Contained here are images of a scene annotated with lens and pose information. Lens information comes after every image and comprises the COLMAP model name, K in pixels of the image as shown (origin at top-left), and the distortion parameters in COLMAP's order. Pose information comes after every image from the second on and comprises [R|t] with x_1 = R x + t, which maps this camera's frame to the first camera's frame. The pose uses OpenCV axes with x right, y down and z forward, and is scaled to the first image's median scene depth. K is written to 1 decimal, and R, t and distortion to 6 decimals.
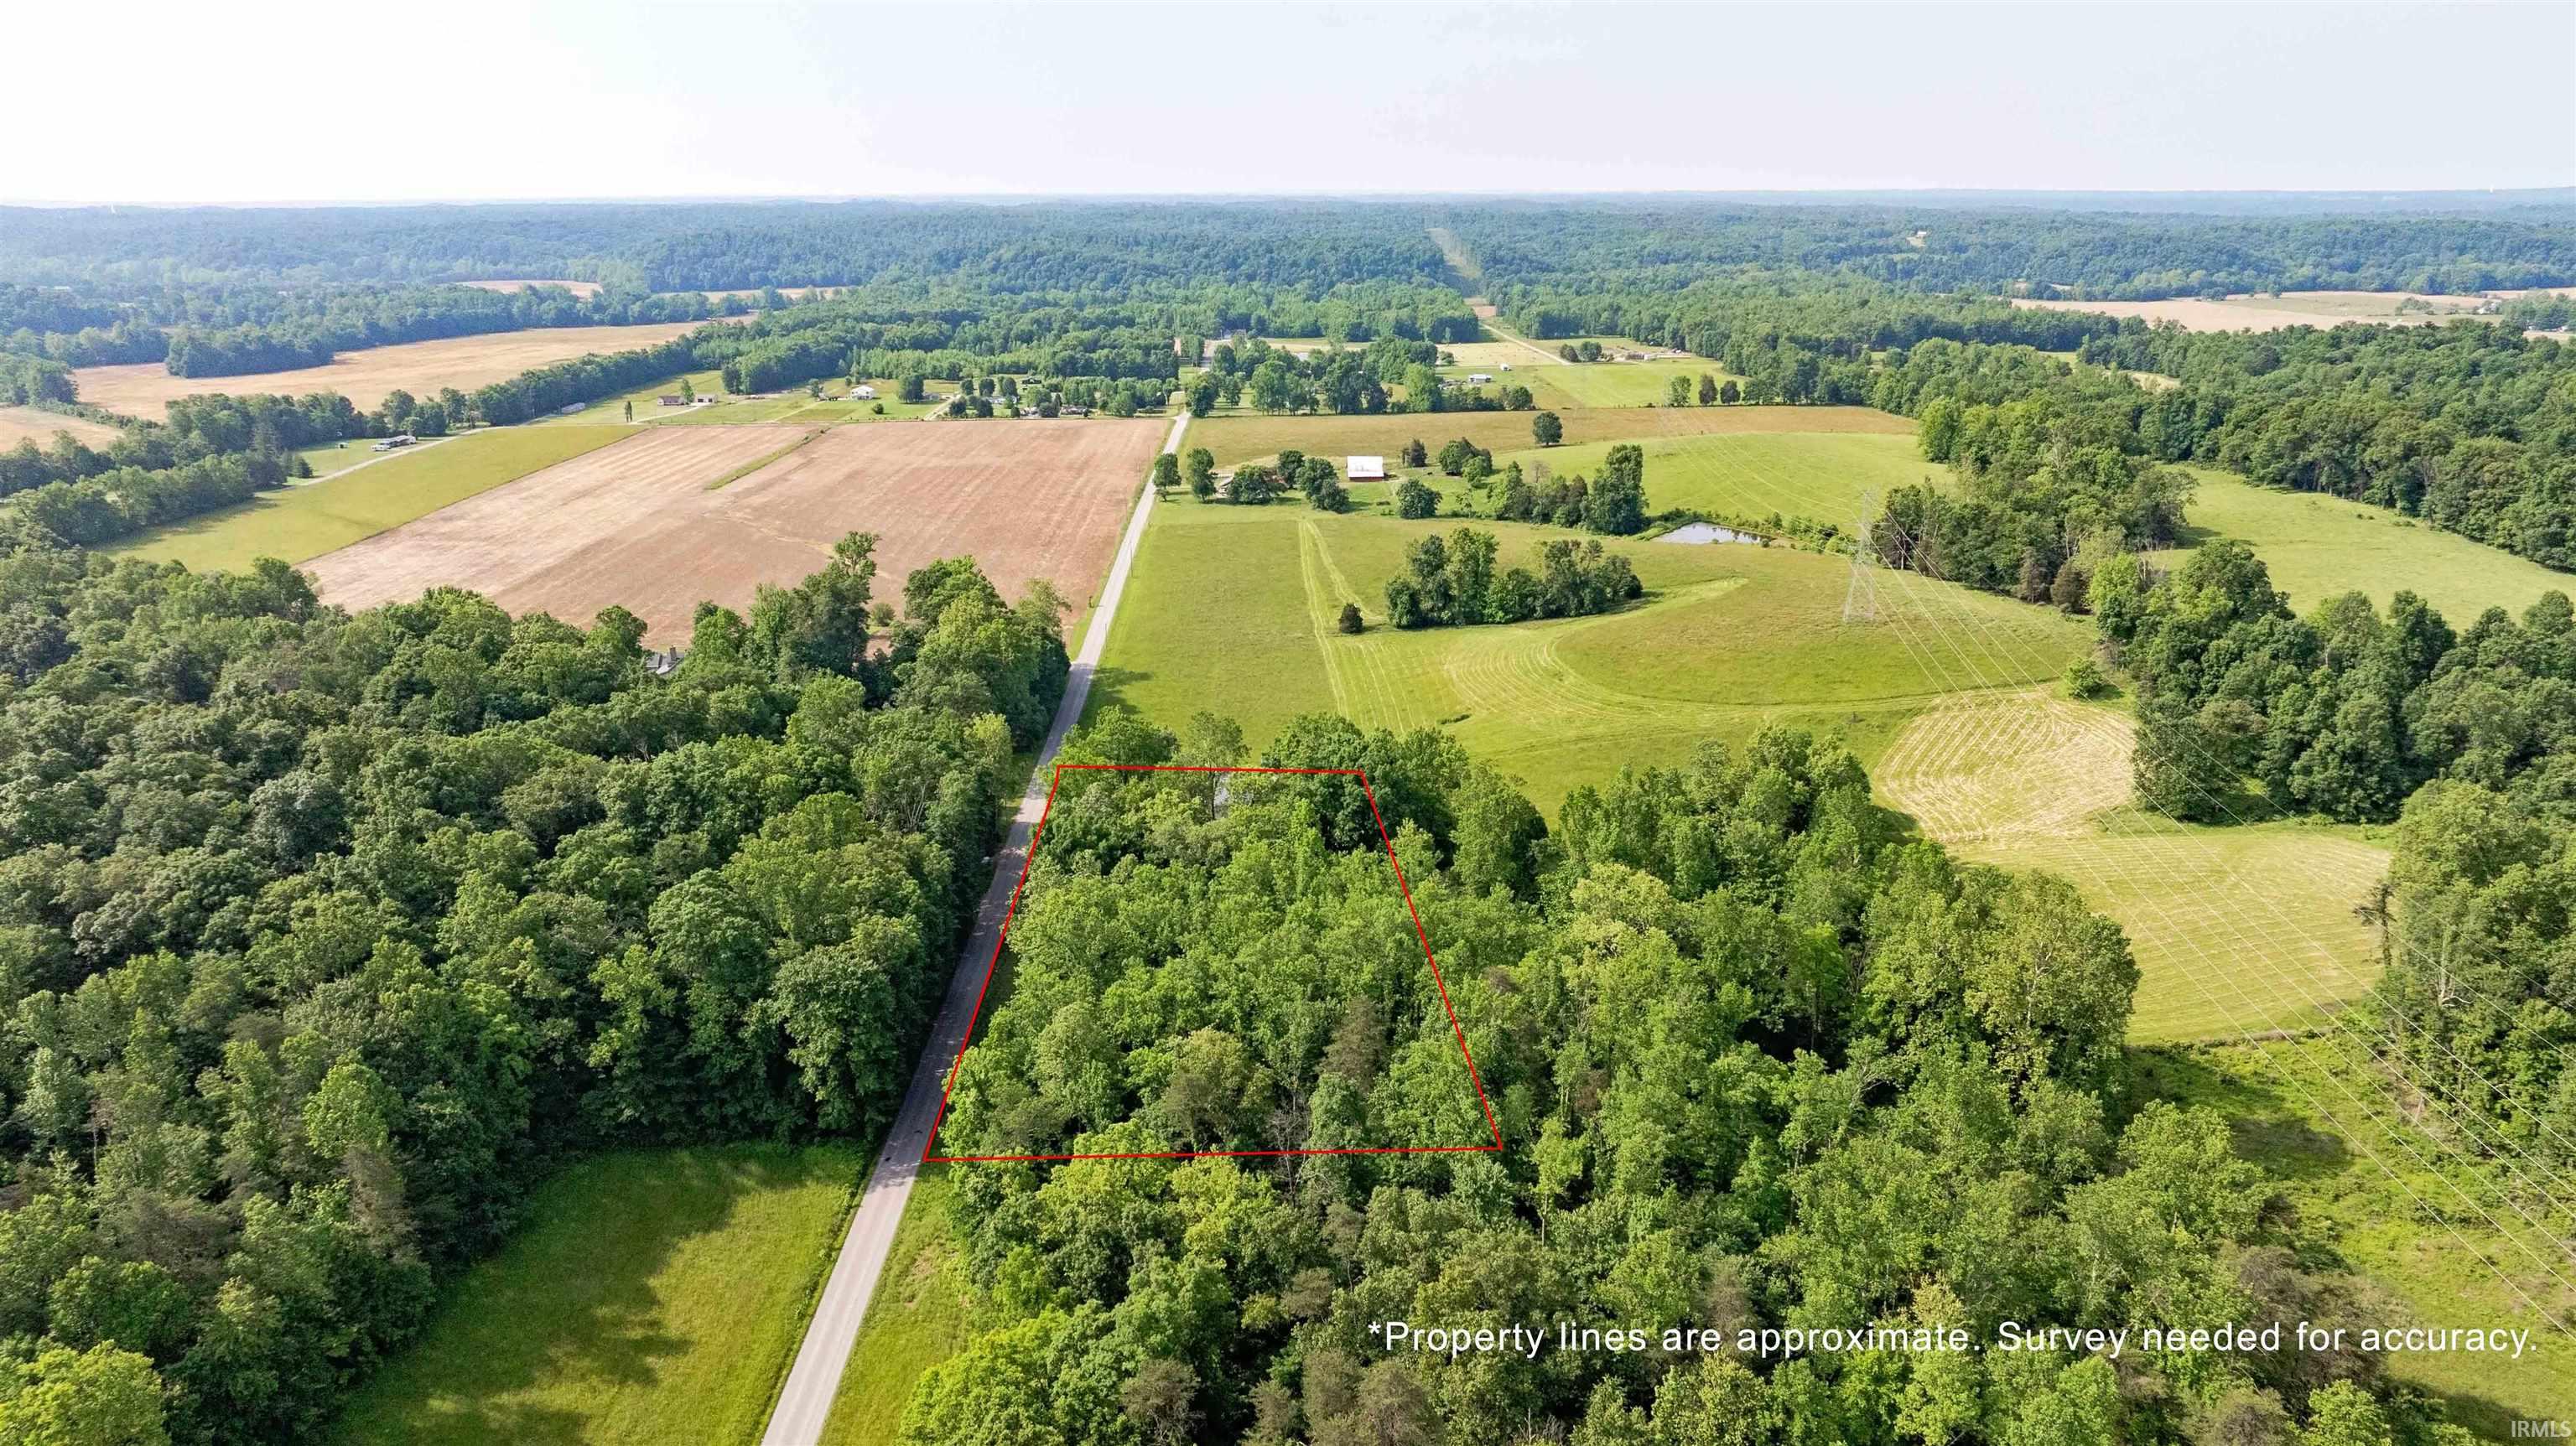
lens RADIAL K [[1750.1, 0, 1288.0], [0, 1750.1, 723.0], [0, 0, 1]] dist [-0.053751, 0.046644]
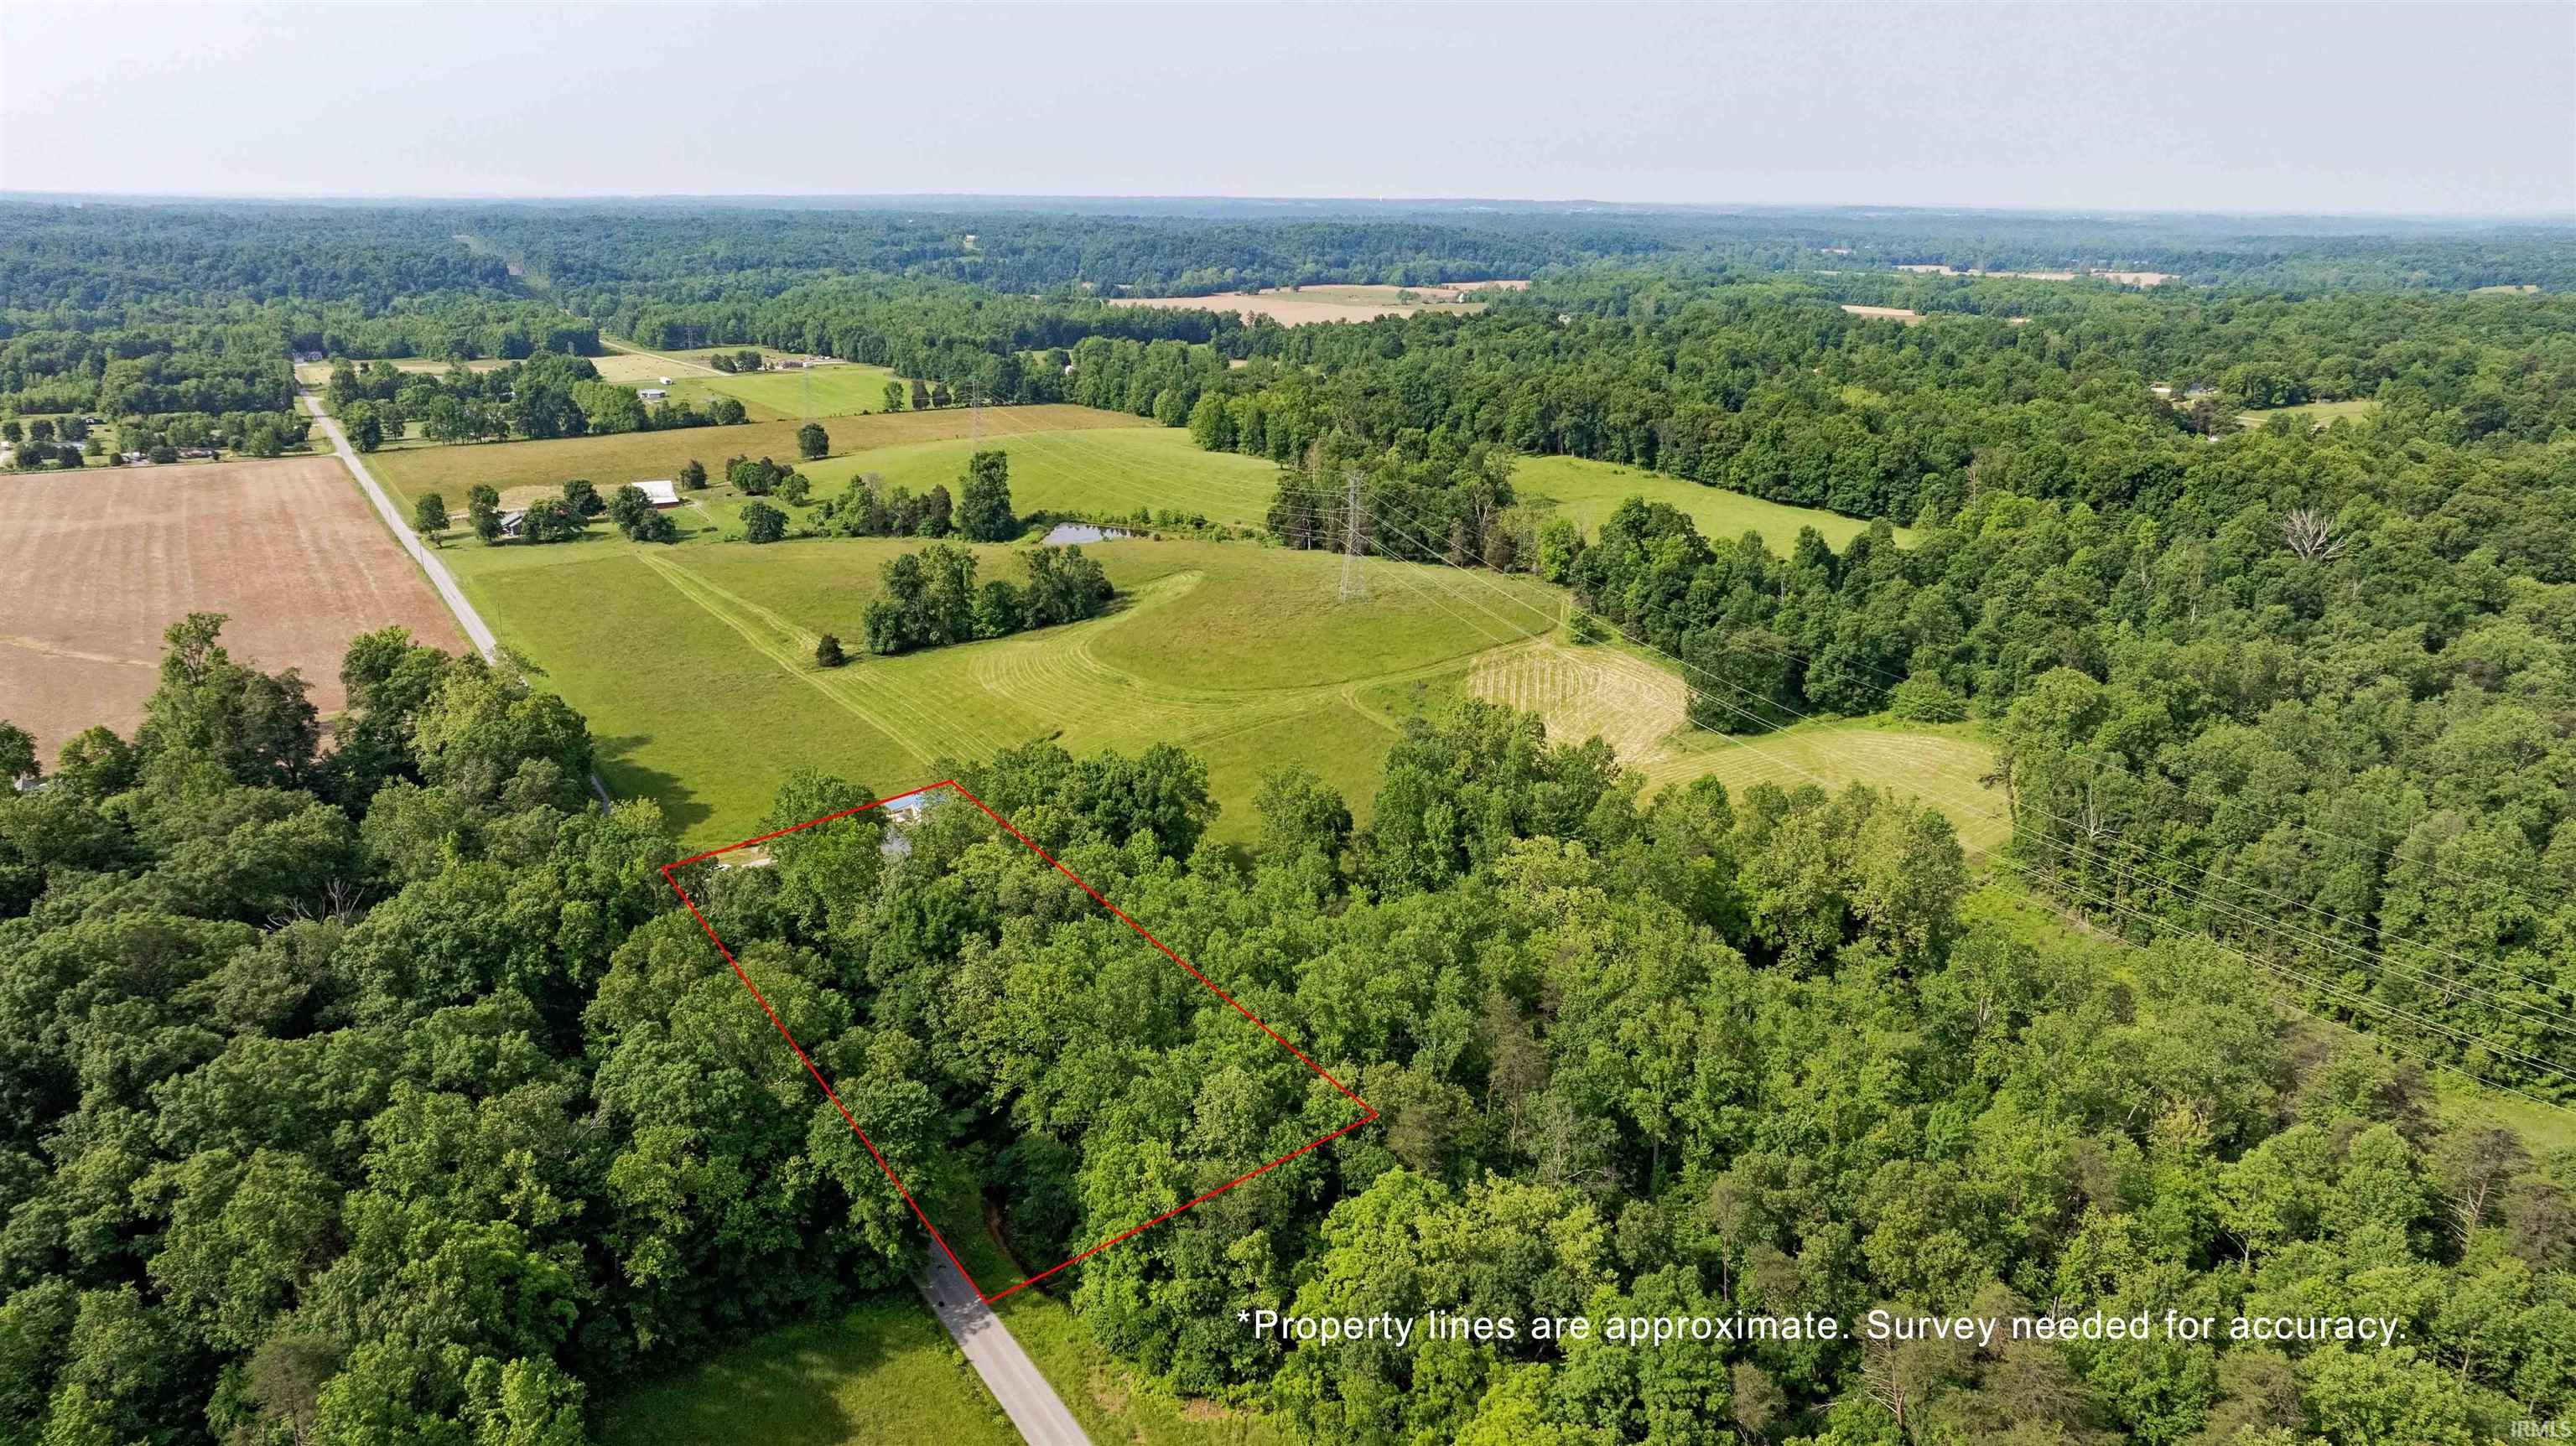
lens RADIAL K [[1743.7, 0, 1288.0], [0, 1743.7, 723.0], [0, 0, 1]] dist [-0.019825, -0.002338]
pose [[0.870290, -0.130658, 0.474893, -0.148367], [0.131888, 0.990783, 0.030898, -0.013215], [-0.474553, 0.035742, 0.879501, 0.047631]]
